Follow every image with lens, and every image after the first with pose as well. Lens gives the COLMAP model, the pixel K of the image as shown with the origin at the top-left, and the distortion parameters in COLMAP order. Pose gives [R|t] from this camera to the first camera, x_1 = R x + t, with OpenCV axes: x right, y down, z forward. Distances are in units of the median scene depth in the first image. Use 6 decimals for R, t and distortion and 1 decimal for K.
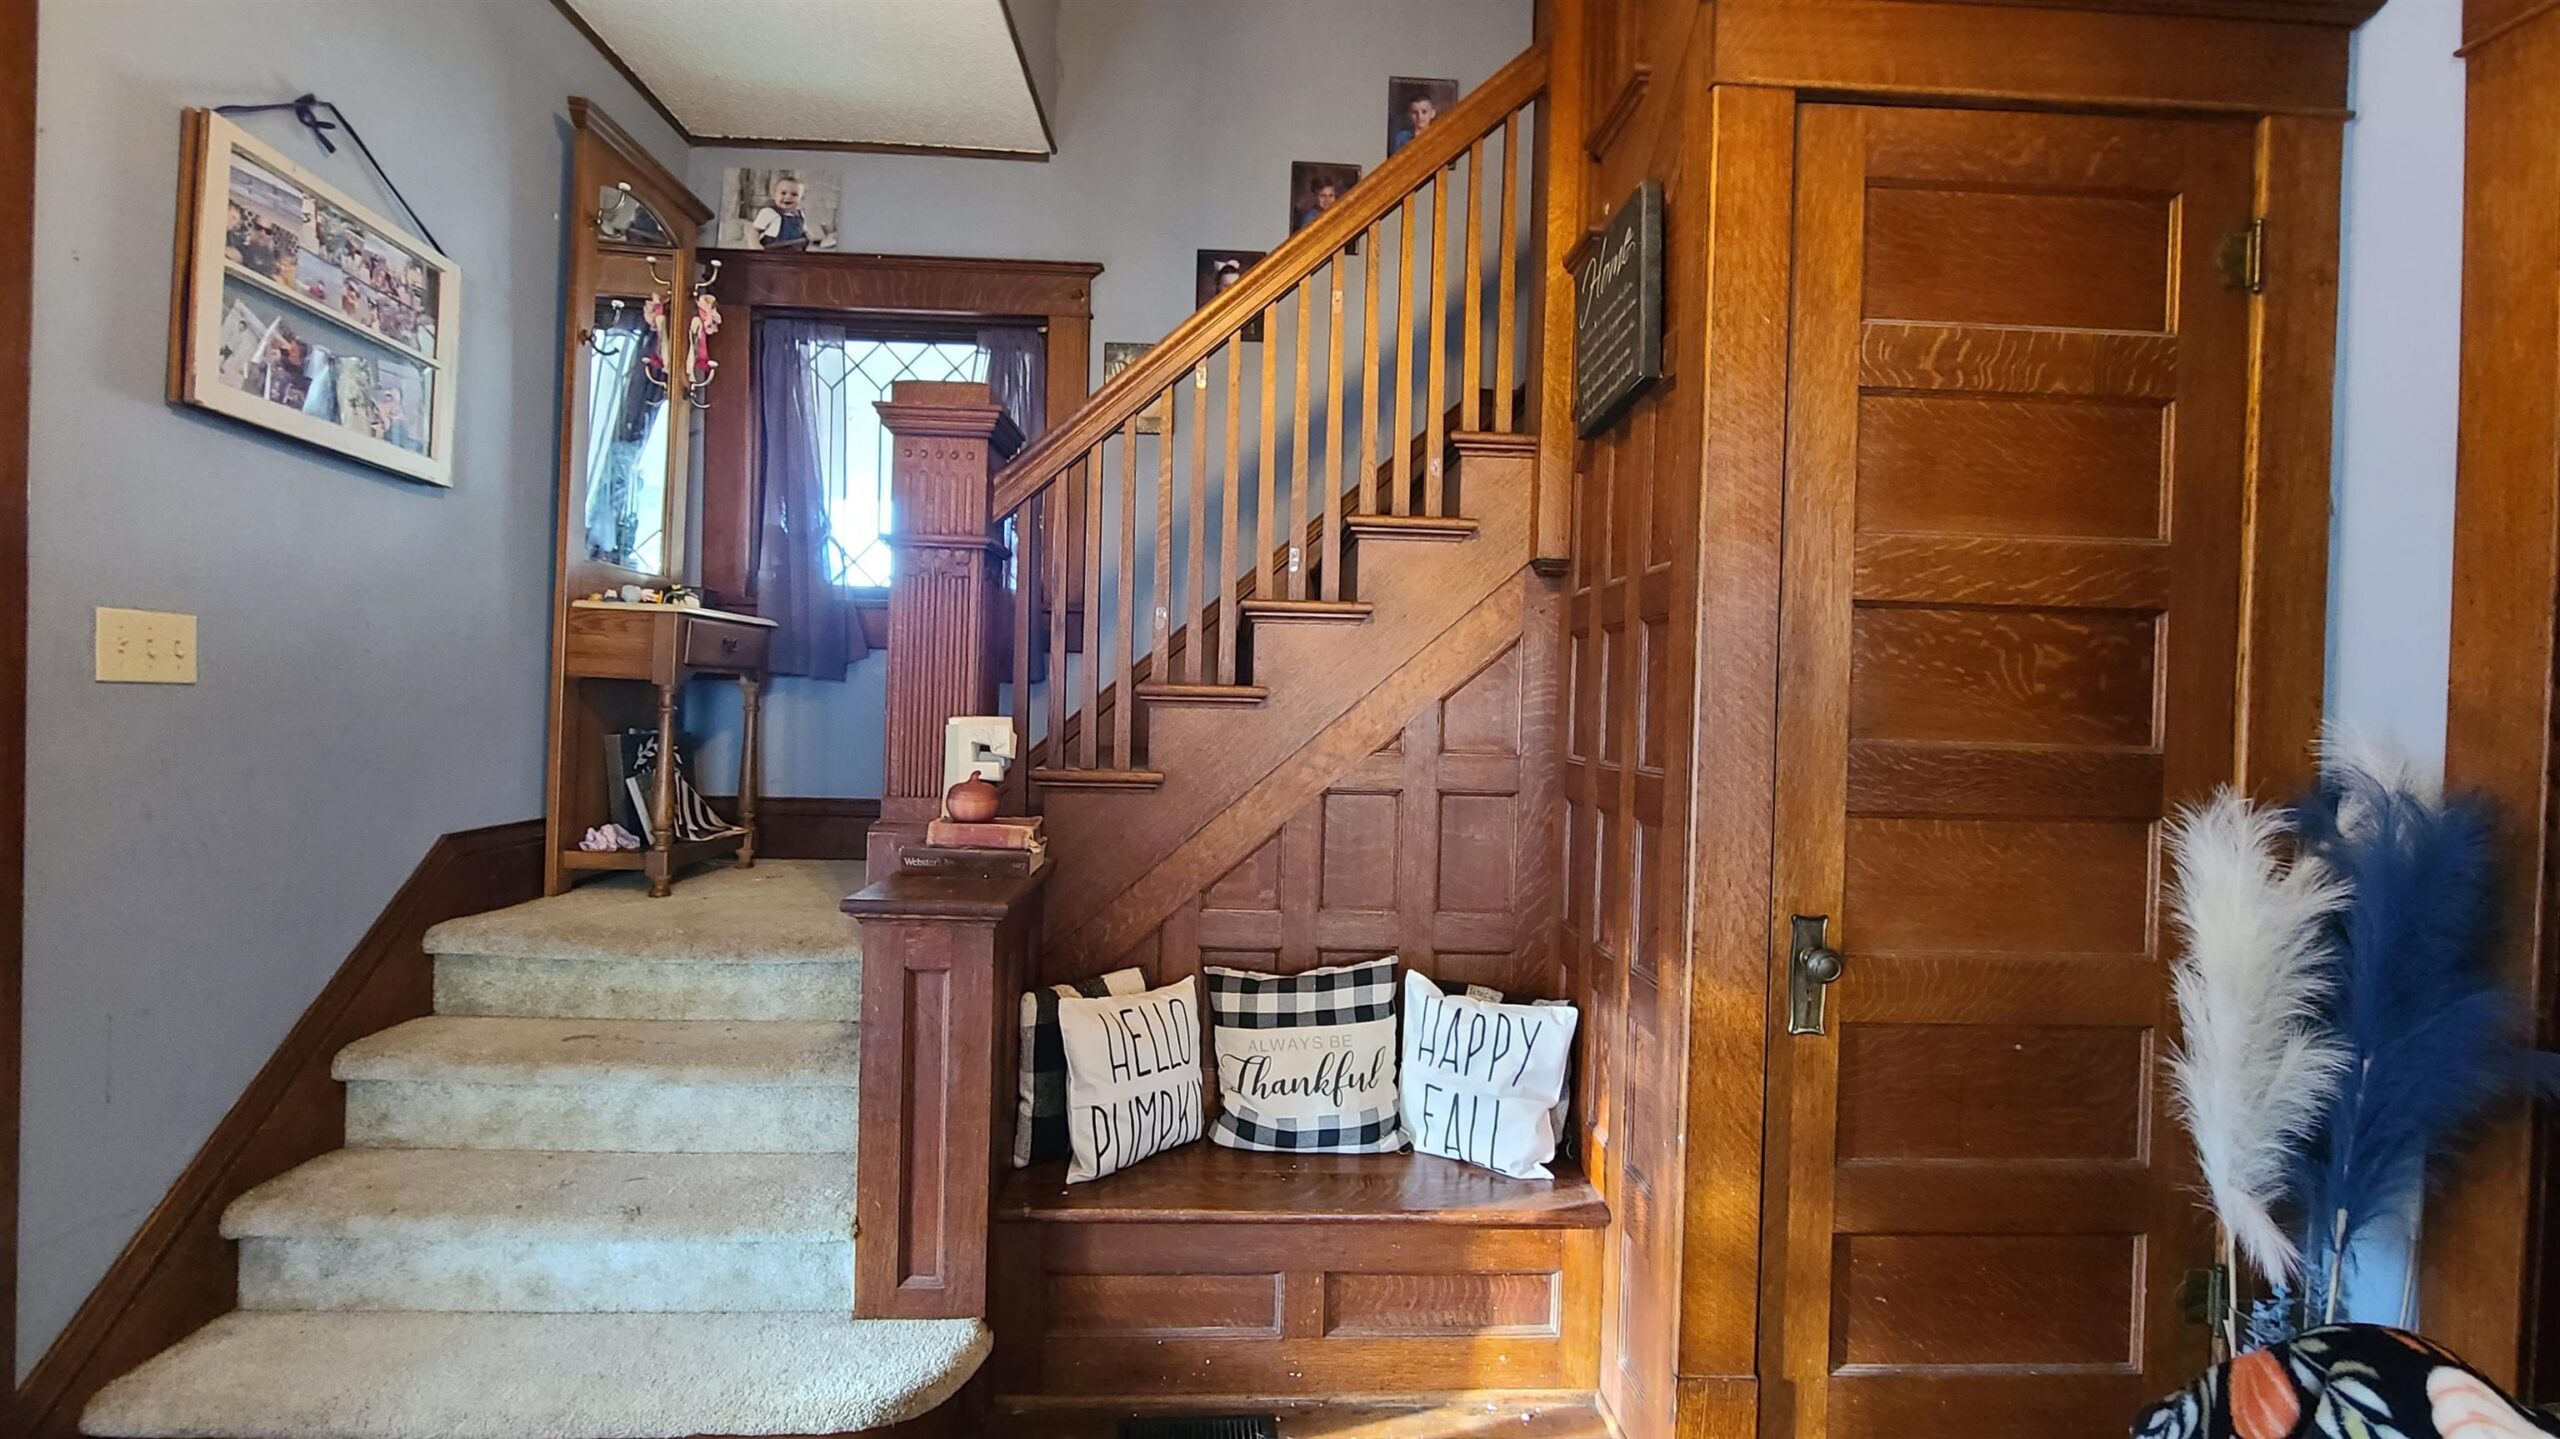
lens RADIAL K [[1088.0, 0, 1276.0], [0, 1088.0, 711.5], [0, 0, 1]] dist [0.000411, -0.000225]
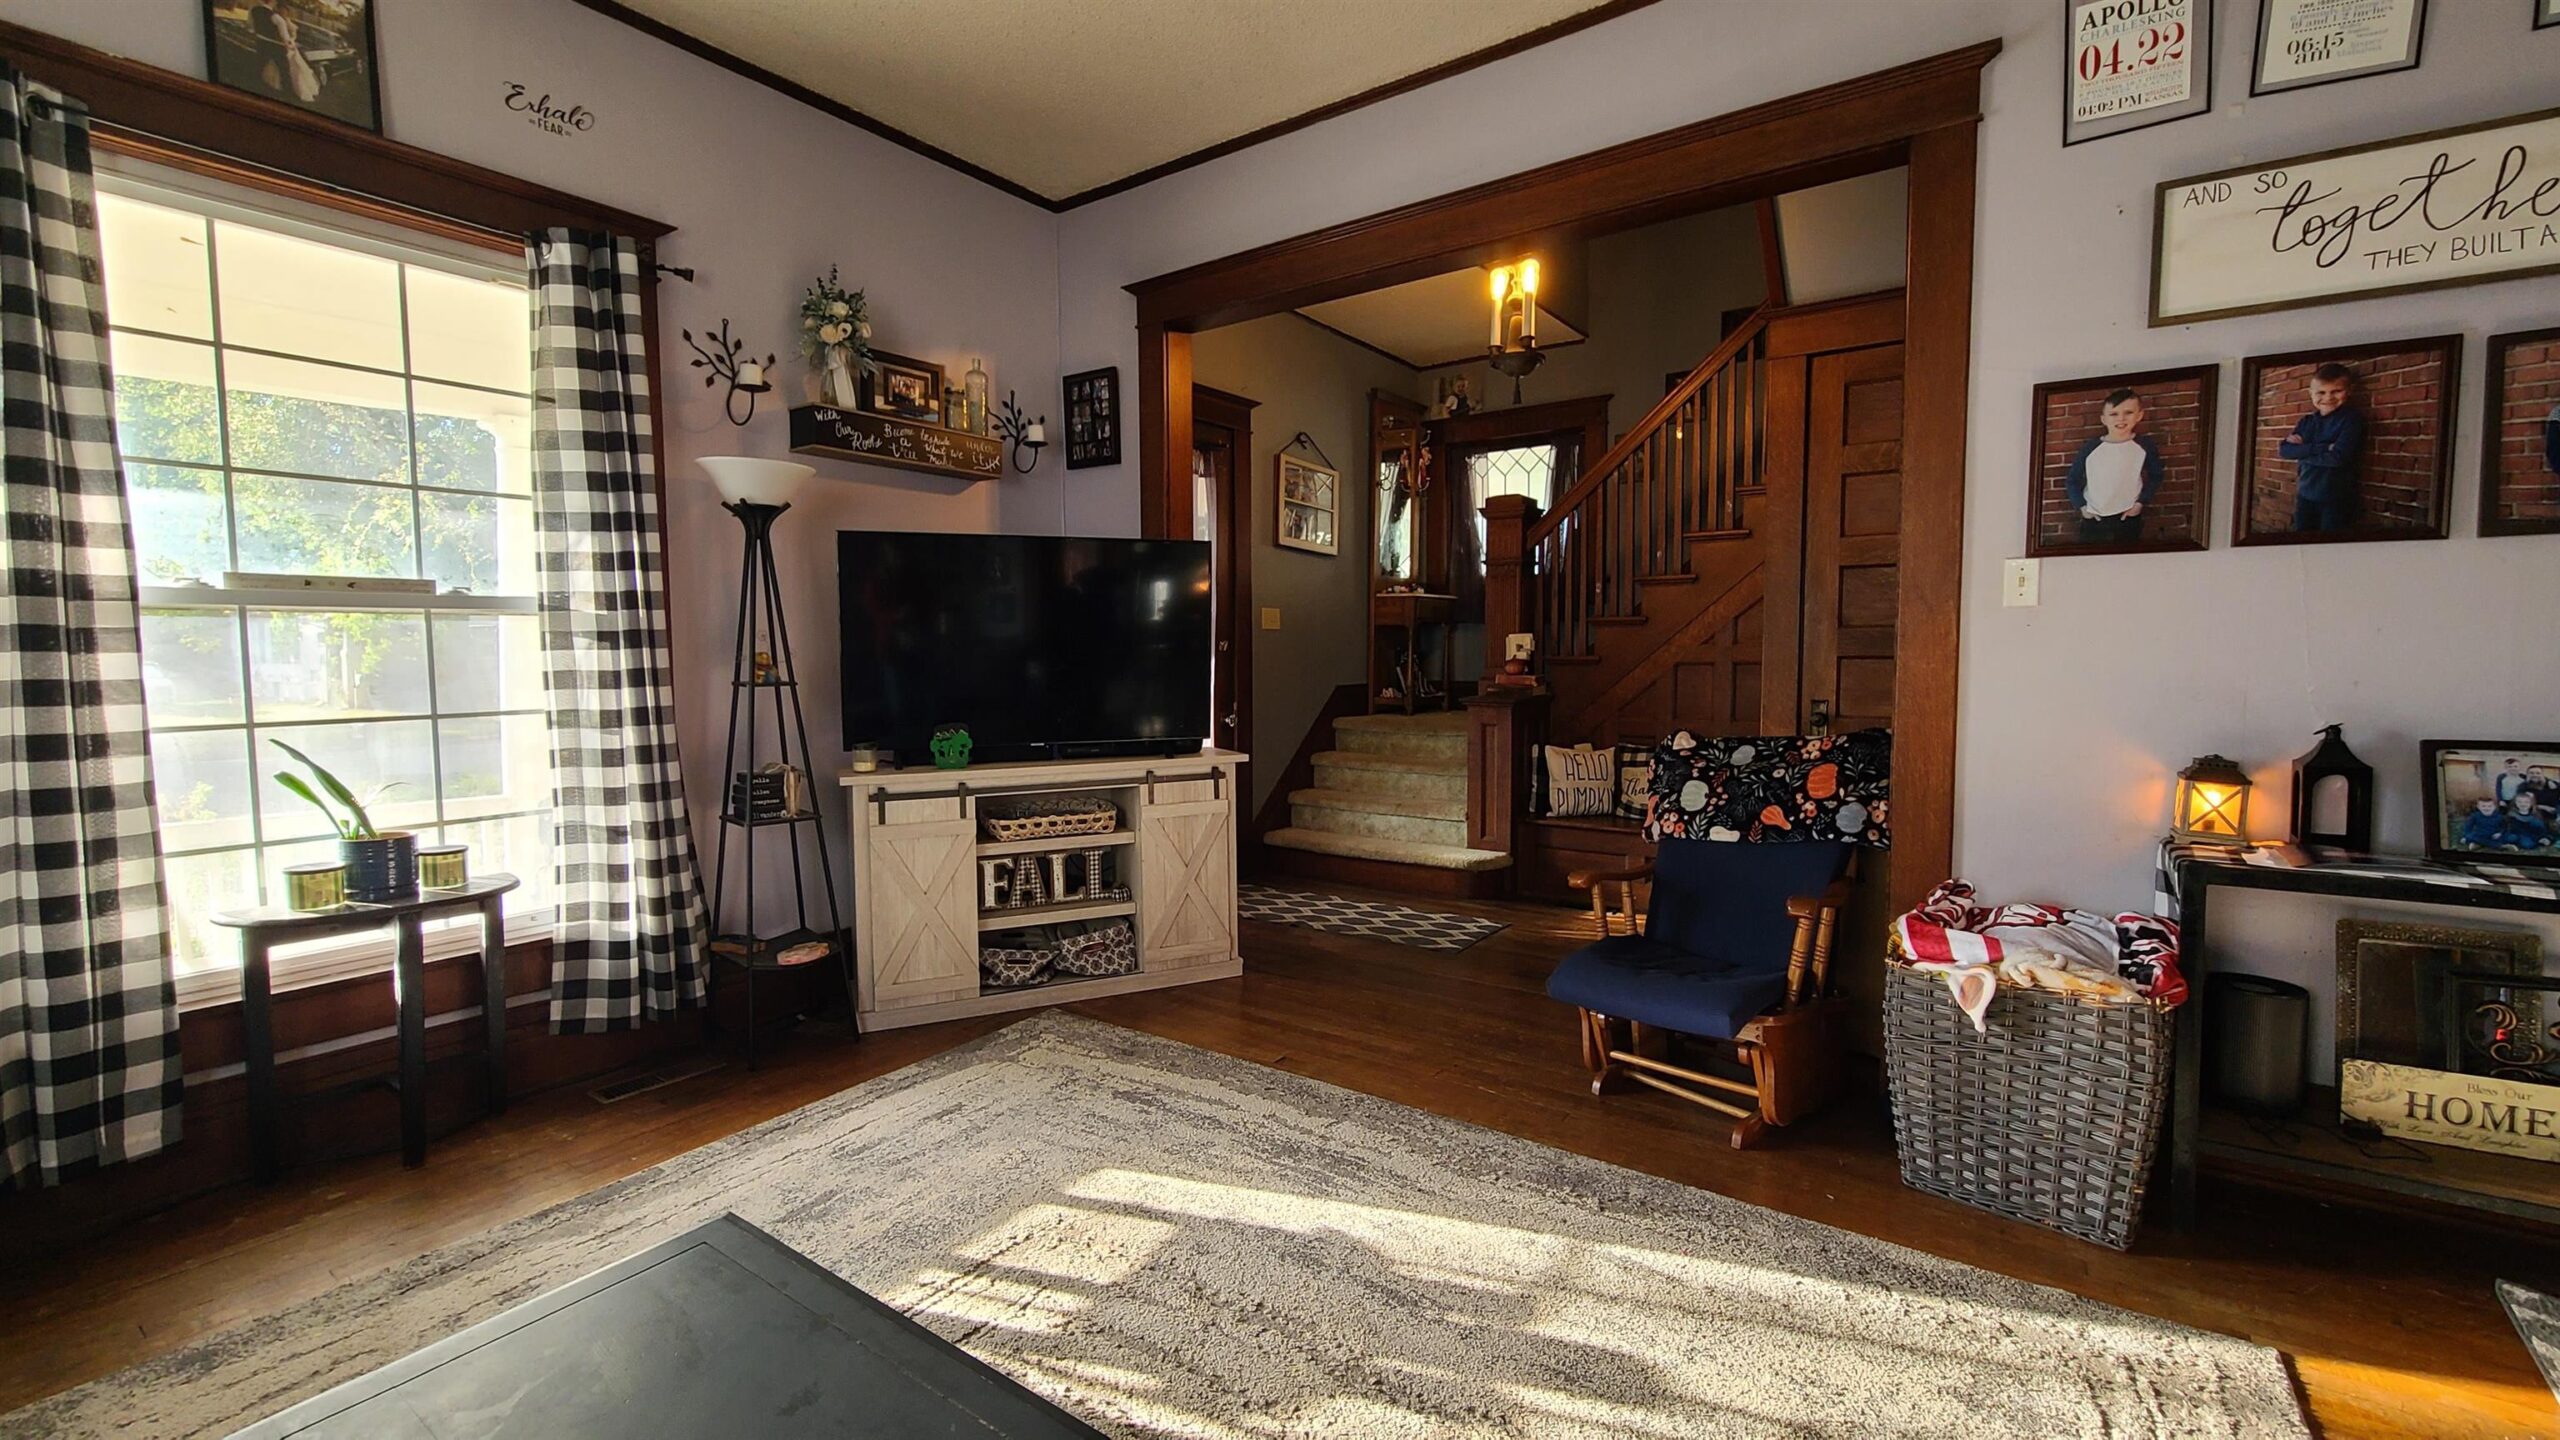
lens RADIAL K [[1049.0, 0, 1275.2], [0, 1049.0, 713.3], [0, 0, 1]] dist [0.001304, 0.000081]
pose [[0.789059, 0.011266, -0.614215, 0.688143], [0.019598, 0.998861, 0.043498, 0.064862], [0.614005, -0.046359, 0.787939, -1.110284]]
